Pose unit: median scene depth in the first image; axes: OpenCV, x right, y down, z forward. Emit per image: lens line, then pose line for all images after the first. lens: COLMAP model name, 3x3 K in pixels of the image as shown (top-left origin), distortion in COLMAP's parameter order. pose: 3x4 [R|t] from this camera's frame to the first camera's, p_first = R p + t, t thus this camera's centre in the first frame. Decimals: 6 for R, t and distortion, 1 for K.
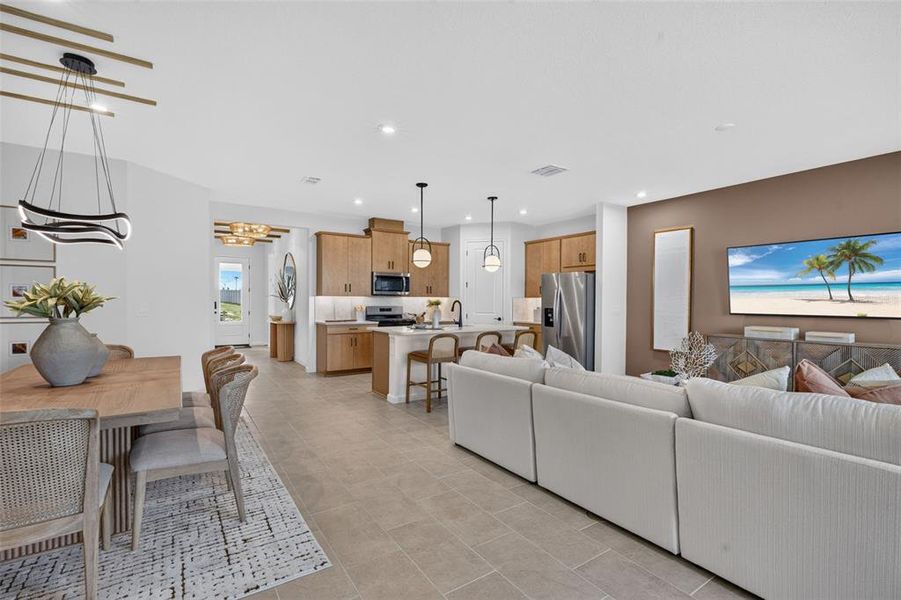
lens RADIAL K [[402.6, 0, 450.4], [0, 402.6, 301.3], [0, 0, 1]] dist [-0.008219, 0.000053]
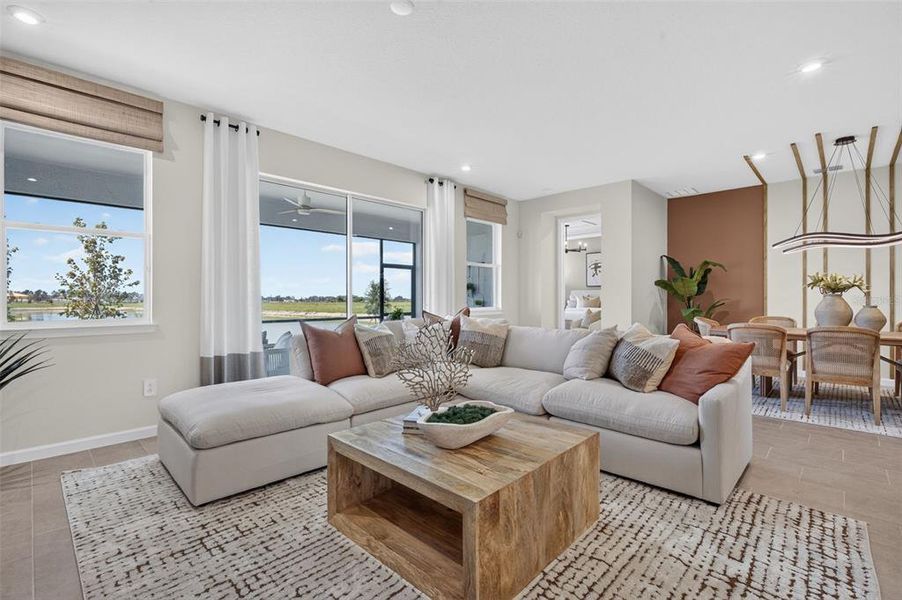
lens RADIAL K [[407.3, 0, 450.3], [0, 407.3, 300.4], [0, 0, 1]] dist [-0.001103, -0.000305]
pose [[-0.978150, -0.001180, -0.207899, 0.393929], [-0.002728, 0.999971, 0.007158, 0.022842], [0.207885, 0.007569, -0.978124, 0.884197]]
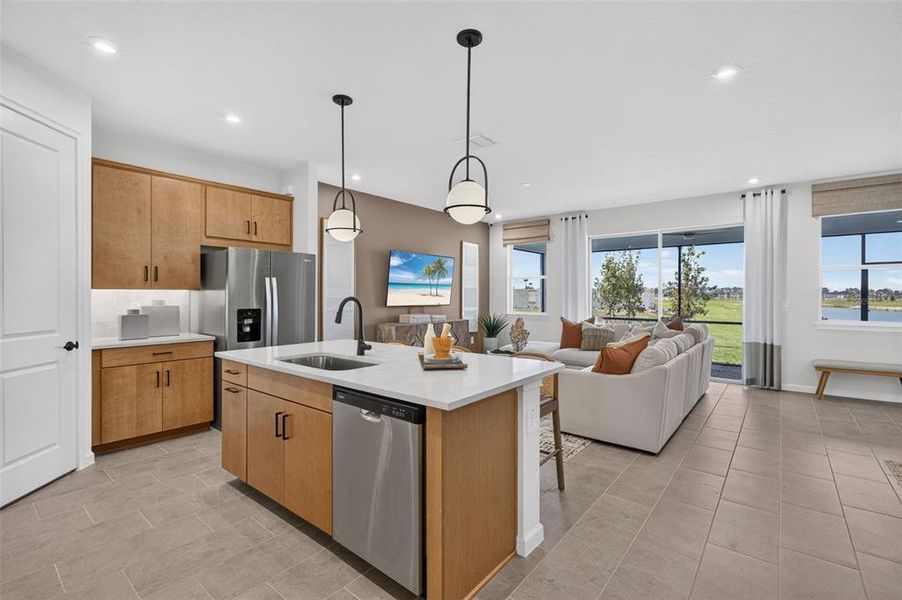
lens RADIAL K [[410.1, 0, 450.9], [0, 410.1, 297.7], [0, 0, 1]] dist [-0.002664, 0.000091]
pose [[-0.290897, -0.010822, 0.956693, -0.399754], [-0.001489, 0.999940, 0.010858, -0.005942], [-0.956753, 0.001734, -0.290895, 0.919244]]
